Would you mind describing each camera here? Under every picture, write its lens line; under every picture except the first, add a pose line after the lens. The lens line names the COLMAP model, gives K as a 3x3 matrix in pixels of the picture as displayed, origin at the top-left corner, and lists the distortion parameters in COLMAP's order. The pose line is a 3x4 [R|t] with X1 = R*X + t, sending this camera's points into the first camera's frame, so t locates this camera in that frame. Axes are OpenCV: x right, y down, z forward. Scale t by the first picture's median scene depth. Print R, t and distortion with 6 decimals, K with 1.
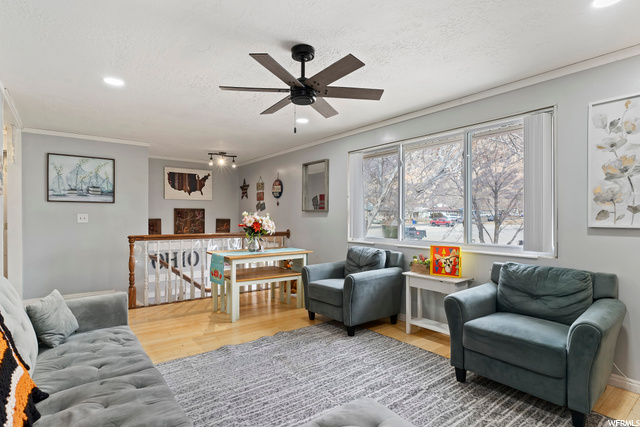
lens RADIAL K [[335.8, 0, 315.6], [0, 335.8, 217.7], [0, 0, 1]] dist [-0.003184, -0.000259]
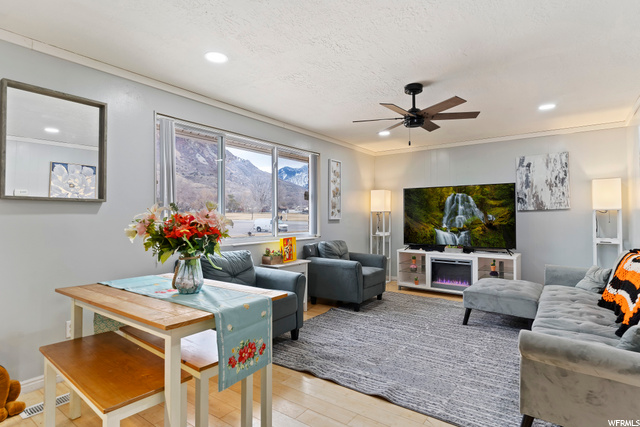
lens RADIAL K [[337.3, 0, 318.8], [0, 337.3, 210.6], [0, 0, 1]] dist [-0.019870, -0.000224]
pose [[-0.283370, 0.016091, 0.958876, -0.606040], [0.003455, 0.999870, -0.015758, 0.002549], [-0.959005, -0.001152, -0.283388, 0.879163]]
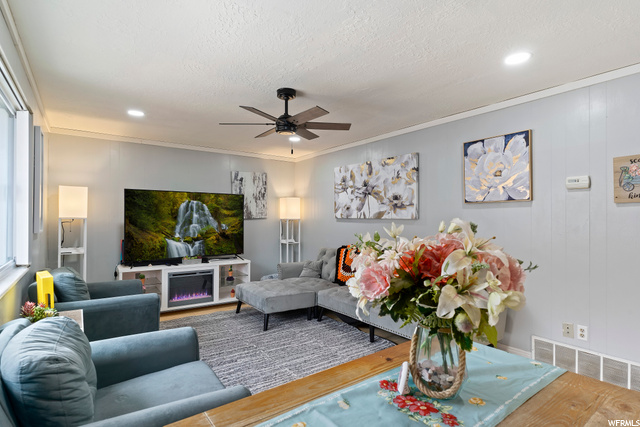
lens RADIAL K [[328.8, 0, 319.4], [0, 328.8, 222.7], [0, 0, 1]] dist [-0.001020, -0.000067]
pose [[-0.999716, -0.005669, 0.023152, -0.096793], [-0.005375, 0.999904, 0.012748, -0.016078], [-0.023222, 0.012620, -0.999651, 1.125847]]
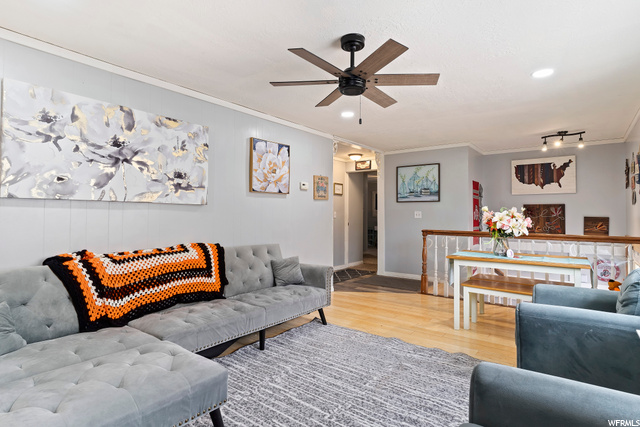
lens RADIAL K [[337.3, 0, 318.8], [0, 337.3, 210.6], [0, 0, 1]] dist [-0.019870, -0.000224]
pose [[0.259721, -0.009464, -0.965637, 0.440469], [-0.006181, 0.999915, -0.011463, 0.003616], [0.965664, 0.008946, 0.259640, 0.334282]]
